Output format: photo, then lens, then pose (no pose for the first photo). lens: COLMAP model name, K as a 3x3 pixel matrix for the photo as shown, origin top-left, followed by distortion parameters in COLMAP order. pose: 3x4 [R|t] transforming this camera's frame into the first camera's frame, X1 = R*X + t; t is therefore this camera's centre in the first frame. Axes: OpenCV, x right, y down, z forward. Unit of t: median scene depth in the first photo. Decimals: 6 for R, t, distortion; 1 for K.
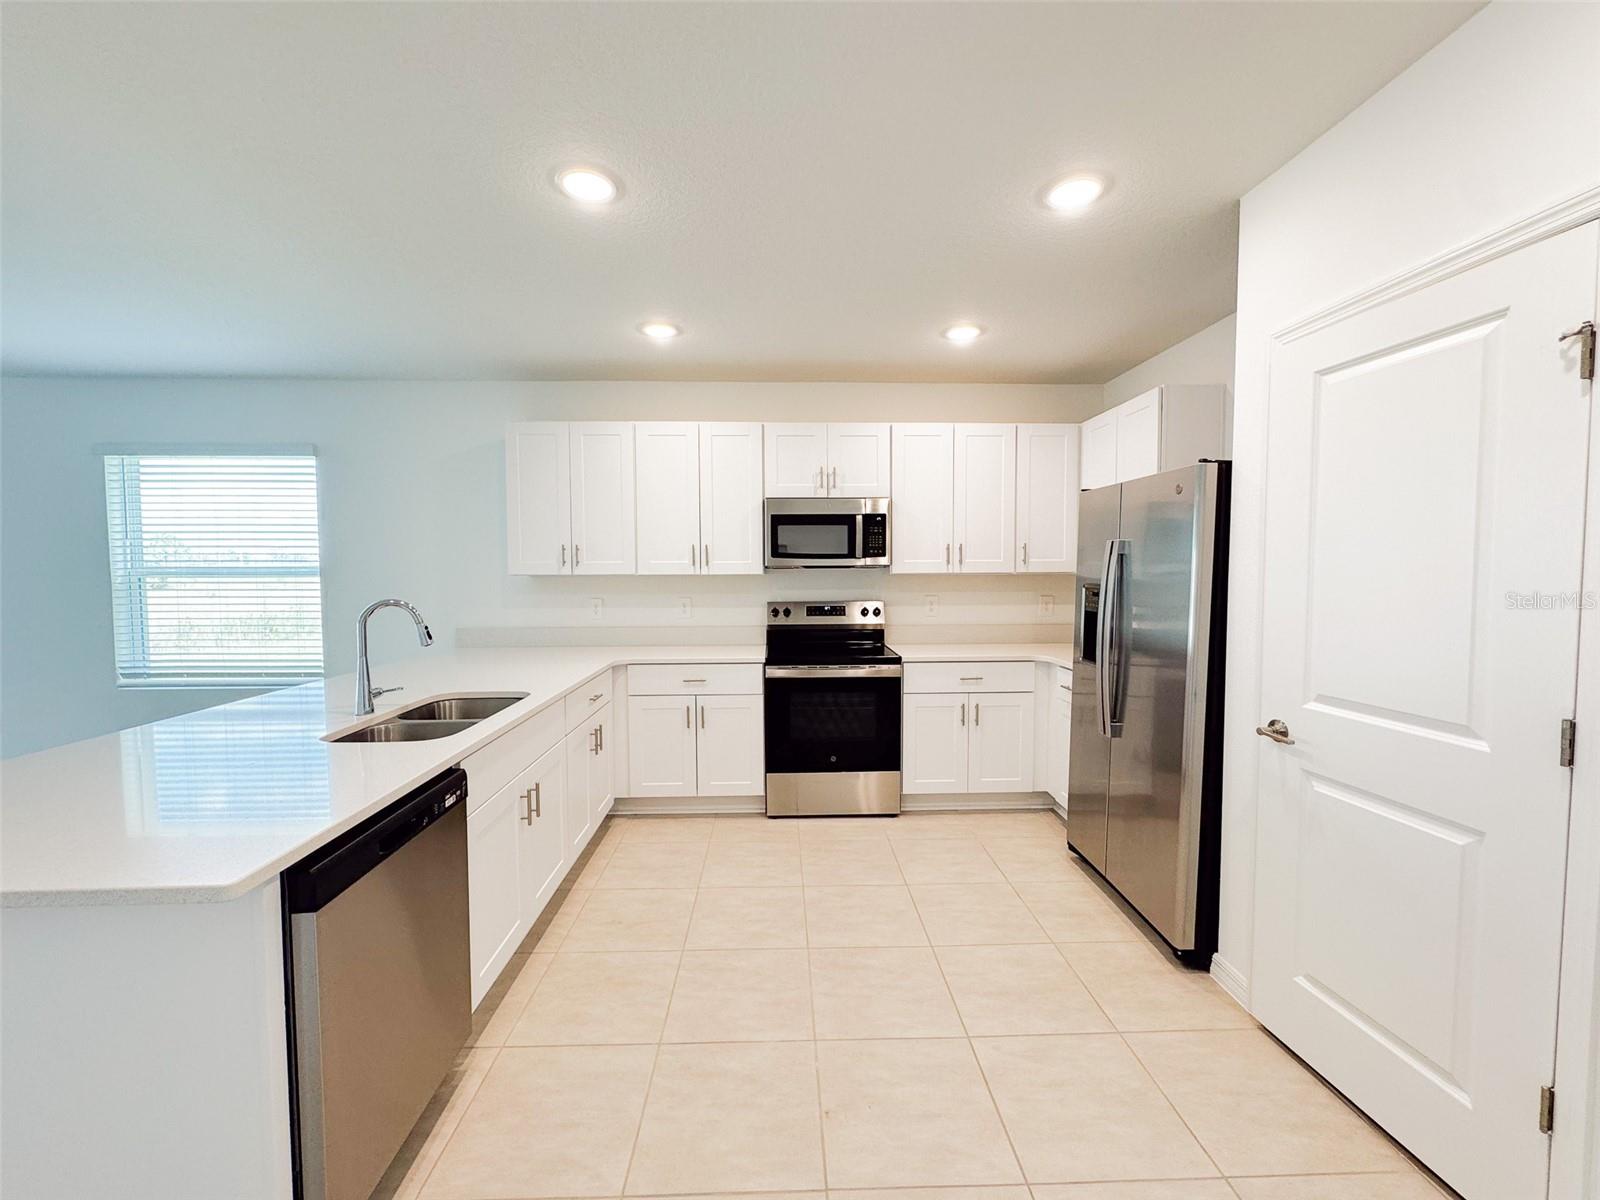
lens RADIAL K [[637.4, 0, 797.9], [0, 637.4, 597.5], [0, 0, 1]] dist [-0.005258, 0.000561]
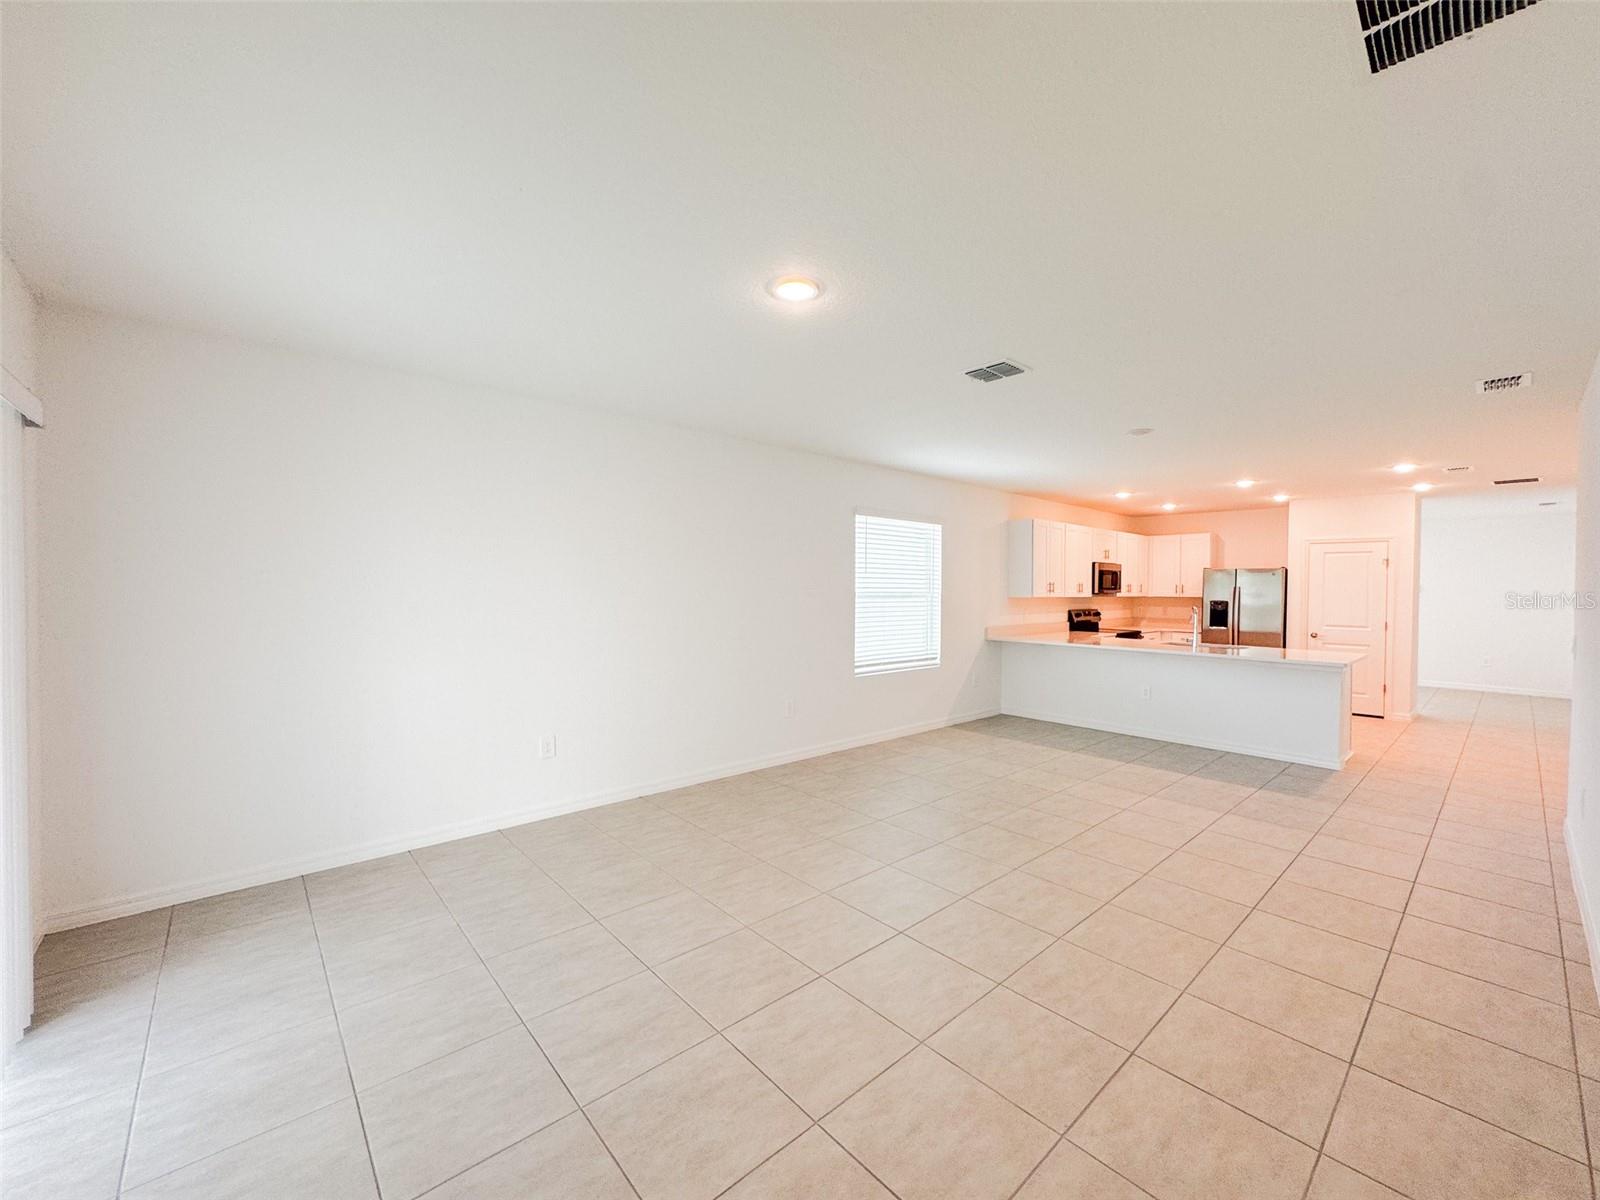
lens RADIAL K [[643.3, 0, 797.6], [0, 643.3, 597.1], [0, 0, 1]] dist [-0.000655, 0.000143]
pose [[0.768006, 0.000072, 0.640442, -2.280739], [0.018875, 0.999563, -0.022747, -0.004495], [-0.640164, 0.029558, 0.767669, -0.041090]]
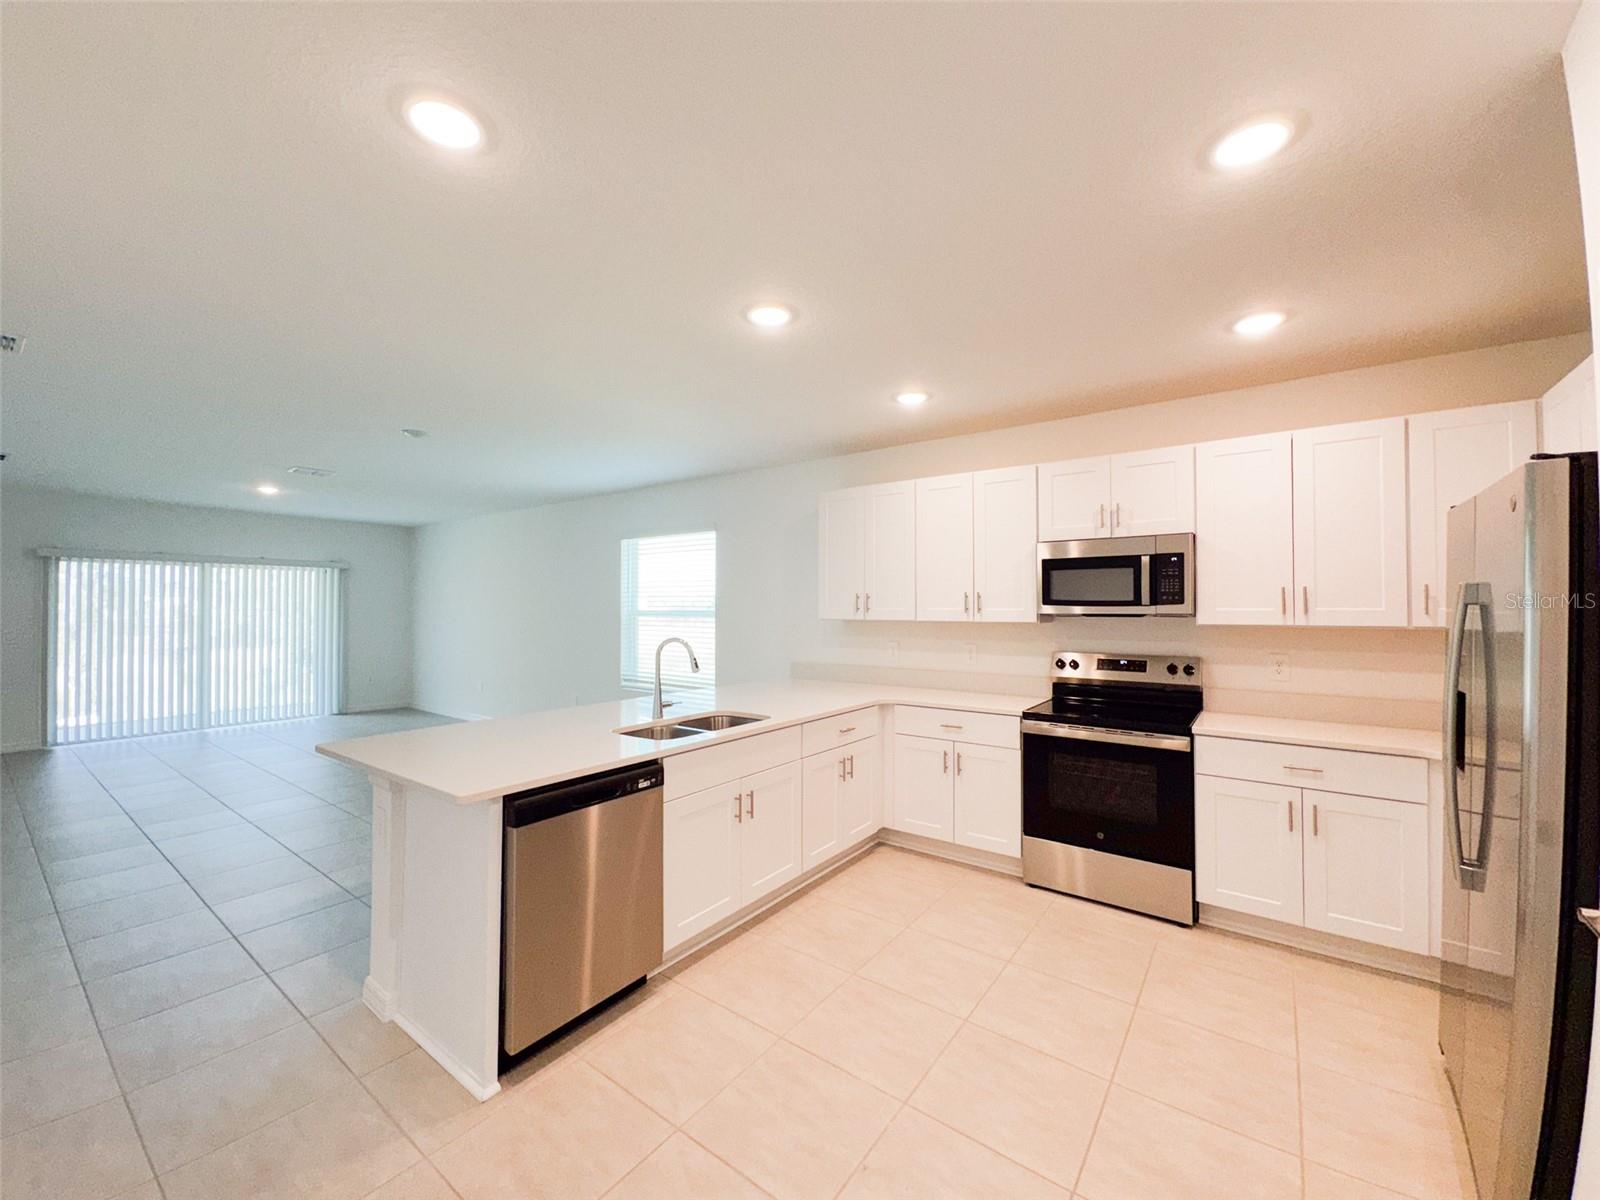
lens RADIAL K [[634.1, 0, 798.4], [0, 634.1, 597.4], [0, 0, 1]] dist [0.000914, 0.000477]
pose [[0.781449, -0.006196, -0.623938, 0.261571], [-0.034312, 0.998011, -0.052884, -0.011752], [0.623025, 0.062734, 0.779682, 0.044254]]
